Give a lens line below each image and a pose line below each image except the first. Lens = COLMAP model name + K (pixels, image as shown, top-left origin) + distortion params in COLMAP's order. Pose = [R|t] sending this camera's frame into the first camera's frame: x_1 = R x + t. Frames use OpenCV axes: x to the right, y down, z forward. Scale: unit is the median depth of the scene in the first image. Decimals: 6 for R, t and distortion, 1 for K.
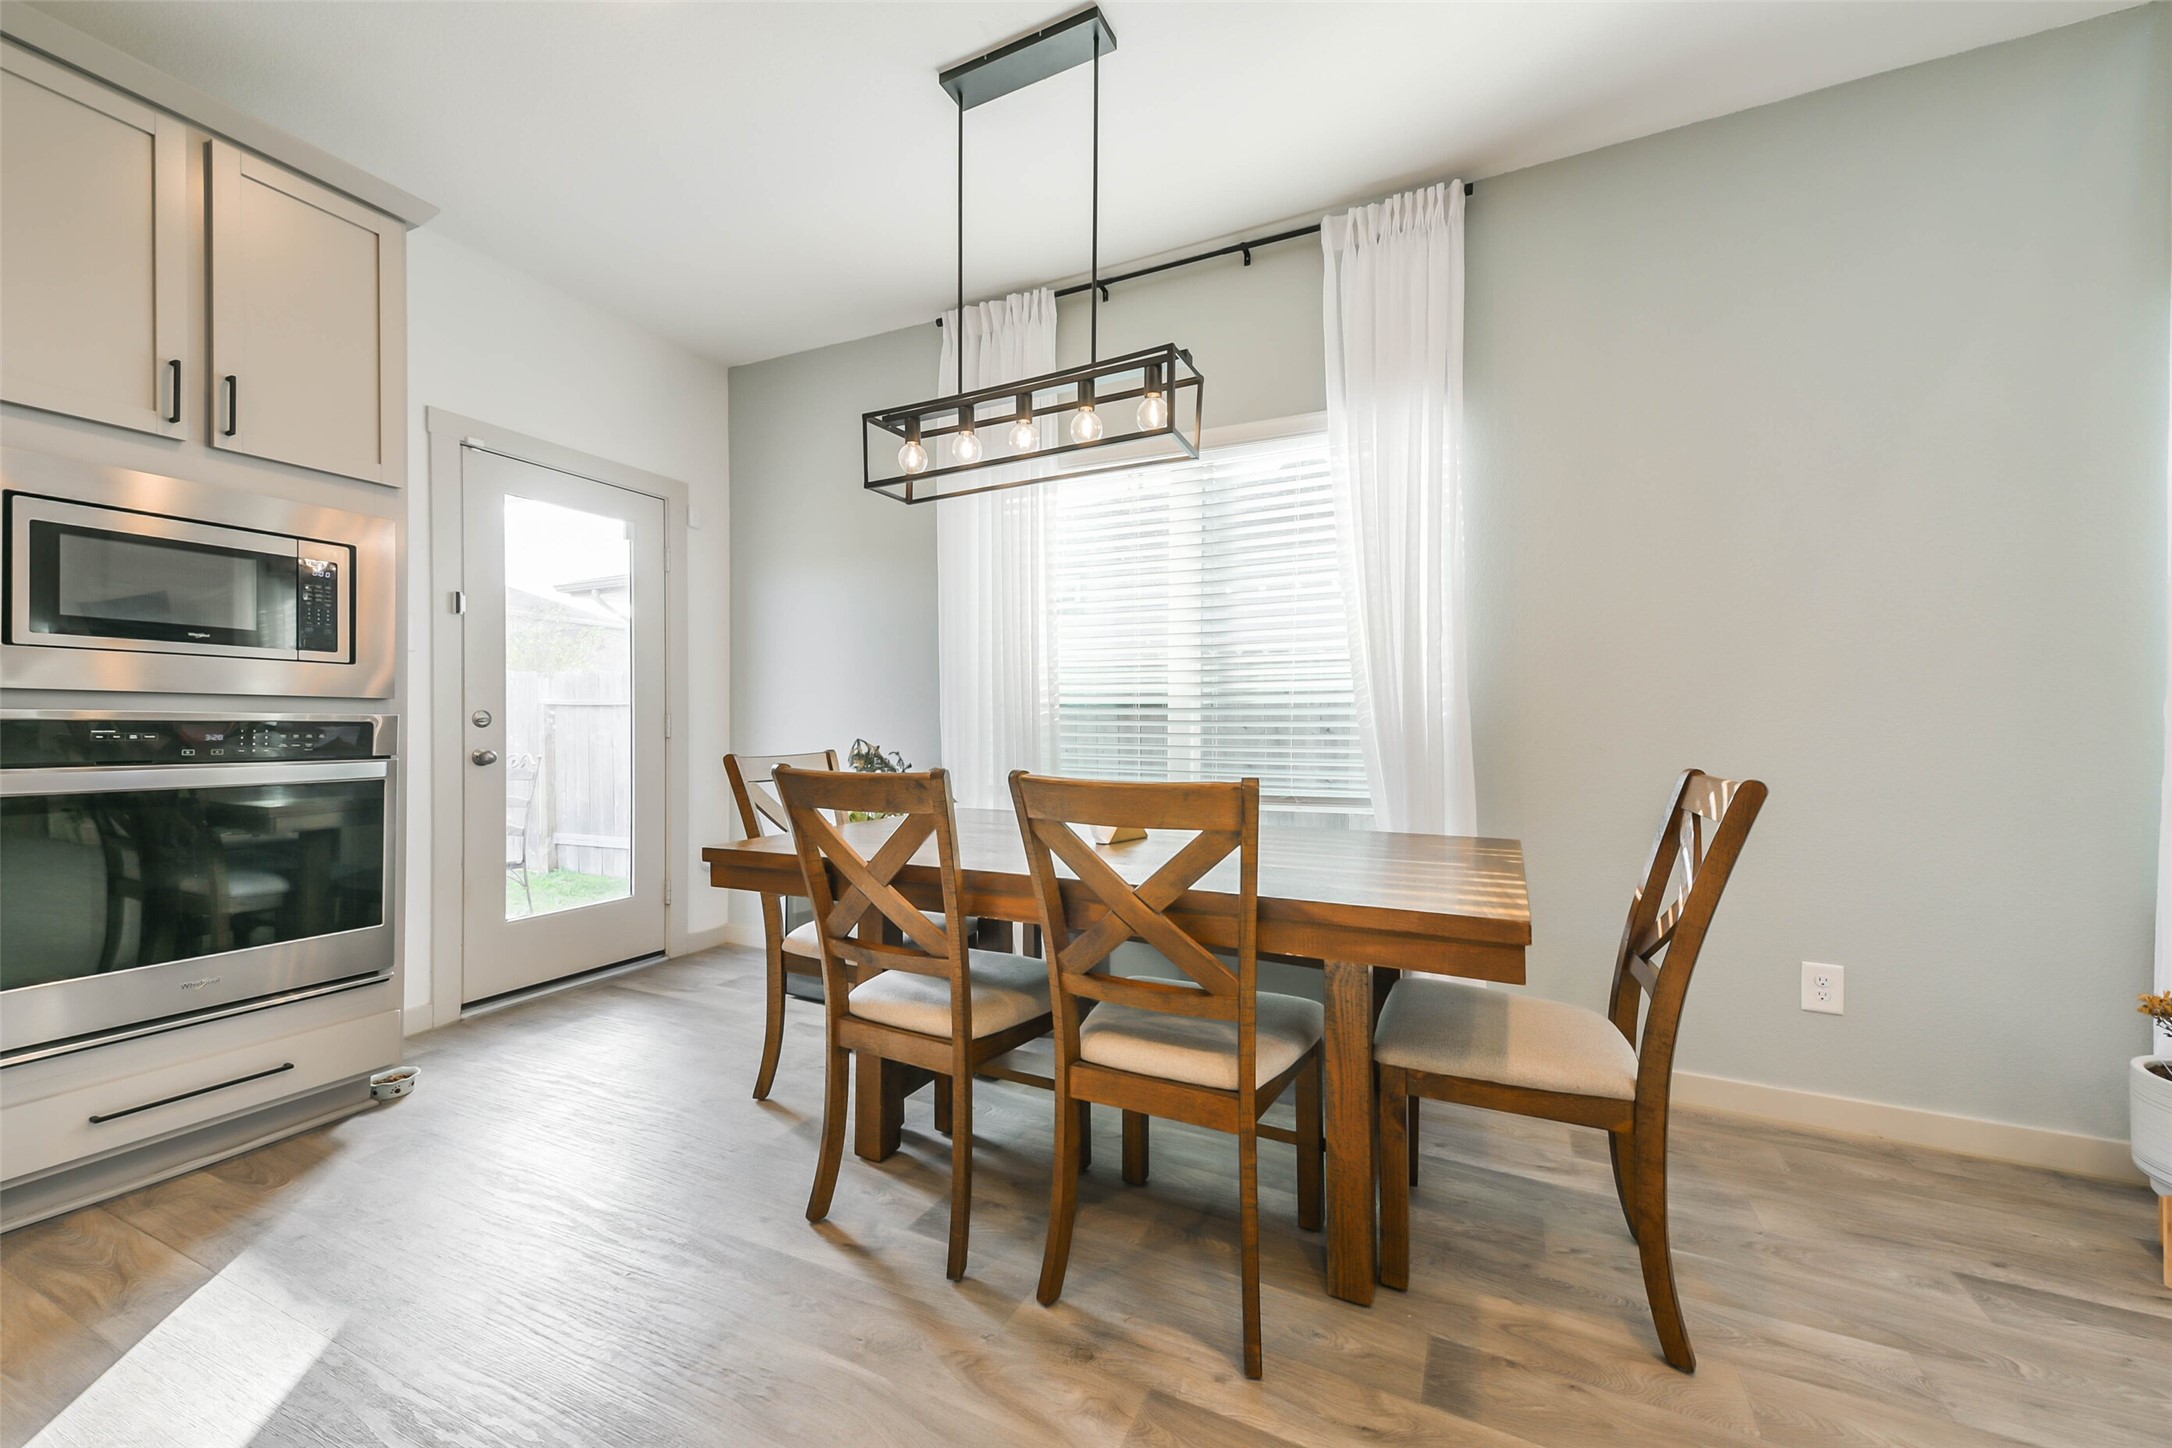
lens RADIAL K [[863.7, 0, 1078.4], [0, 863.7, 726.9], [0, 0, 1]] dist [0.032014, -0.000682]
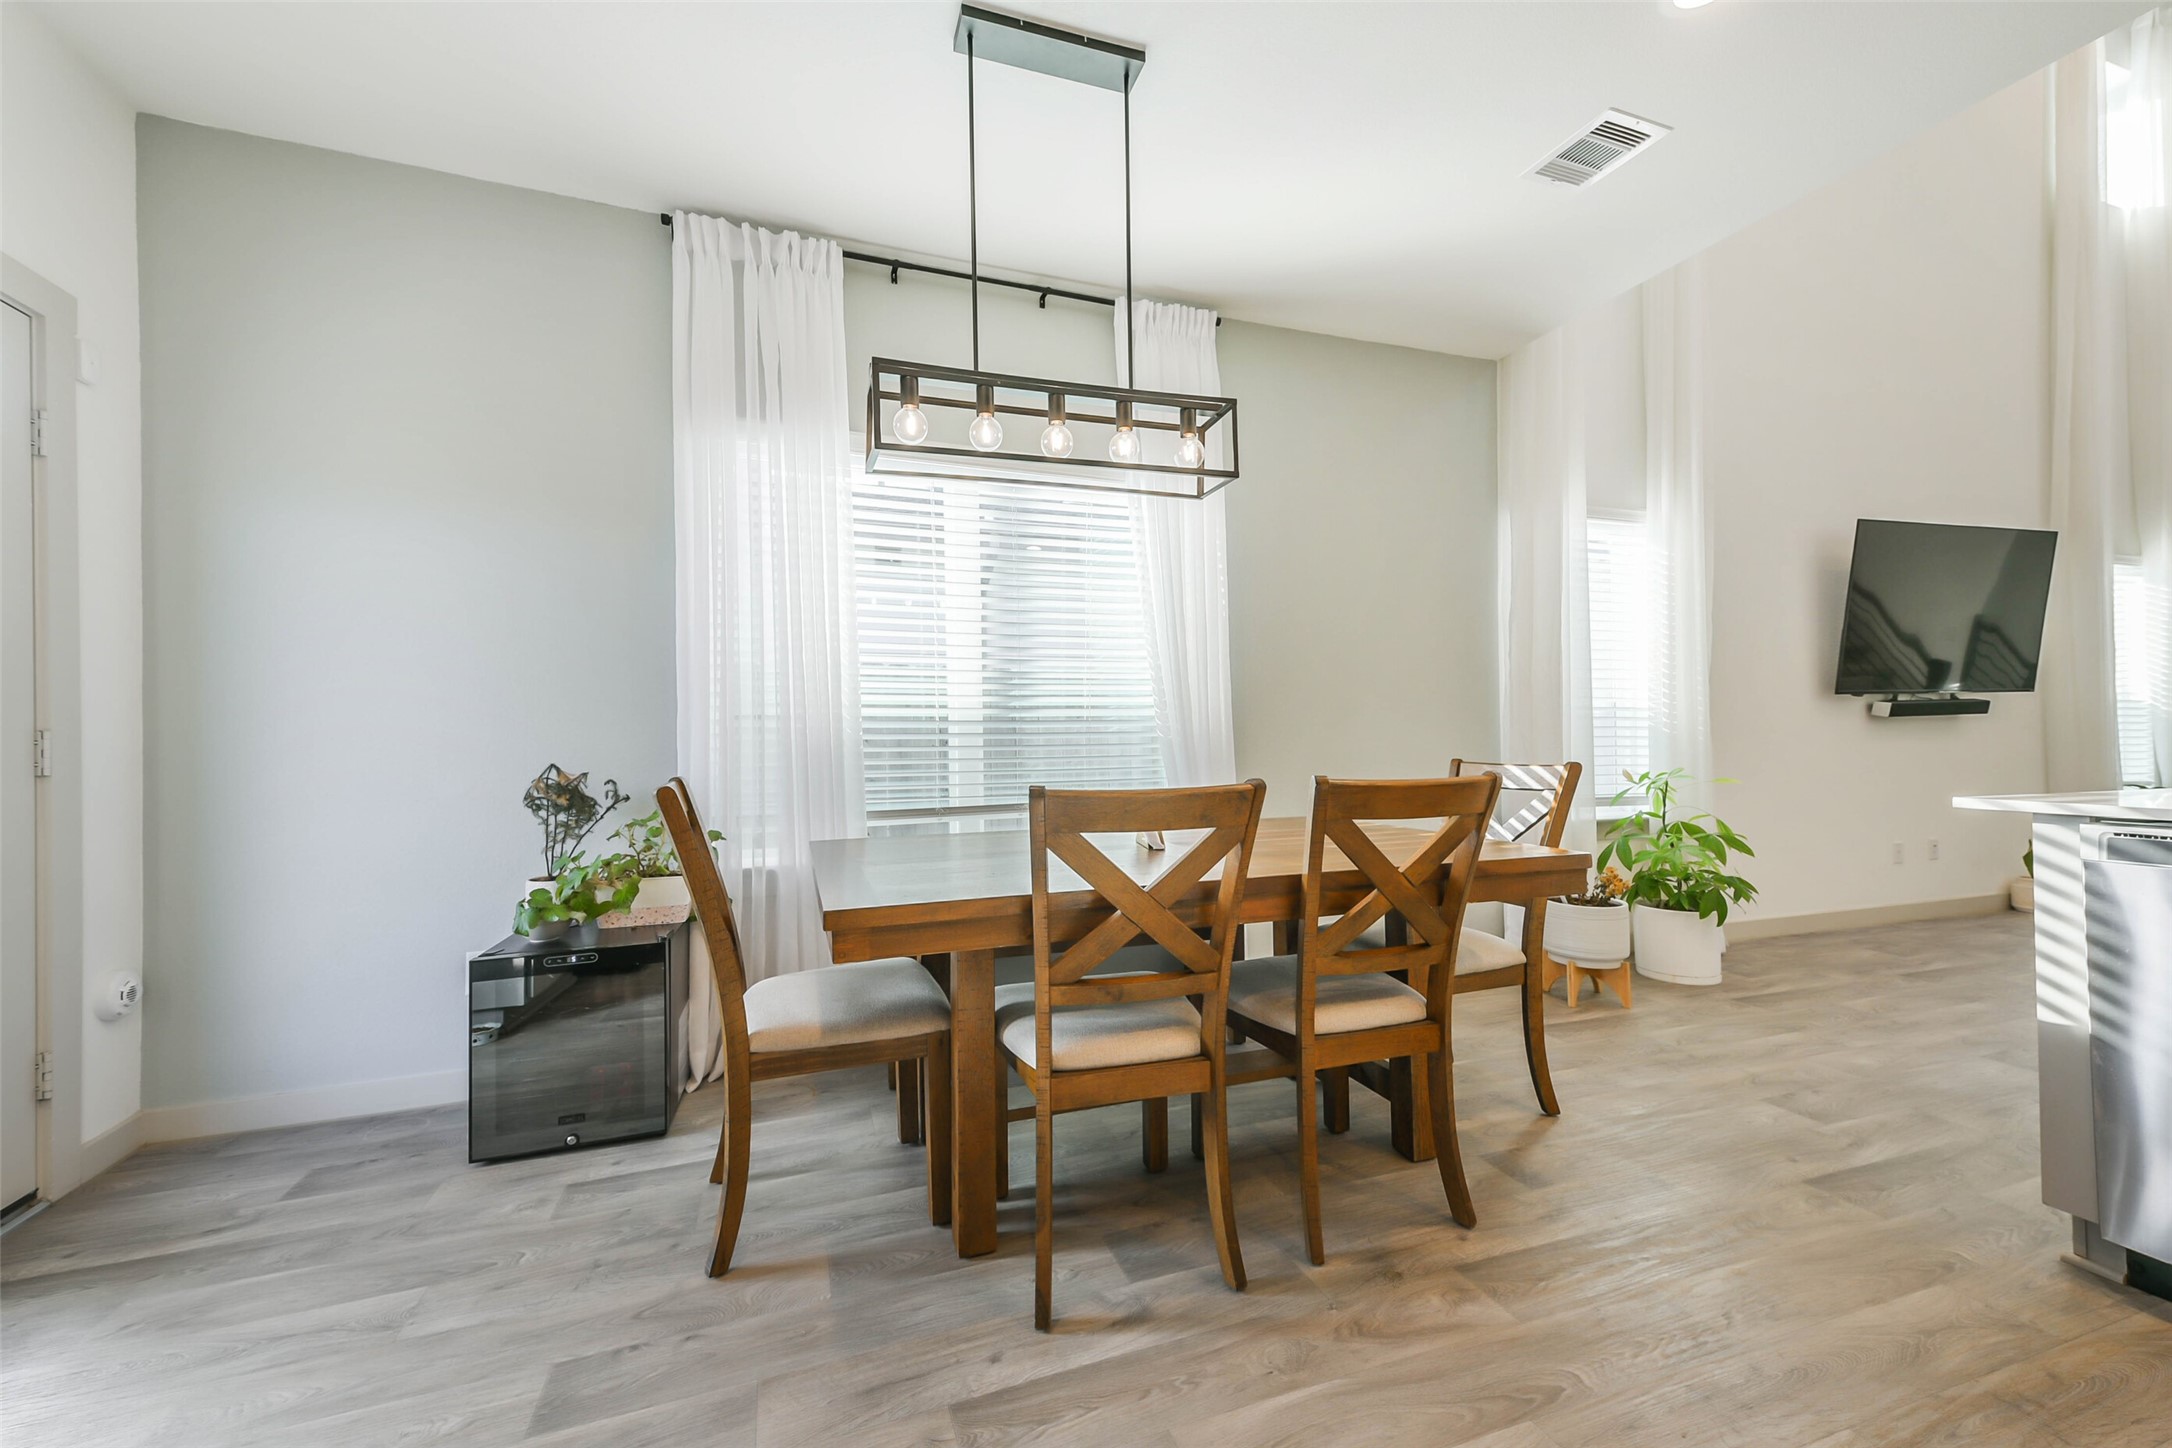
lens RADIAL K [[863.7, 0, 1078.4], [0, 863.7, 726.9], [0, 0, 1]] dist [0.032014, -0.000682]
pose [[0.690662, -0.001818, 0.723175, -0.743116], [0.013637, 0.999852, -0.010511, -0.002953], [-0.723049, 0.017122, 0.690585, 0.322445]]
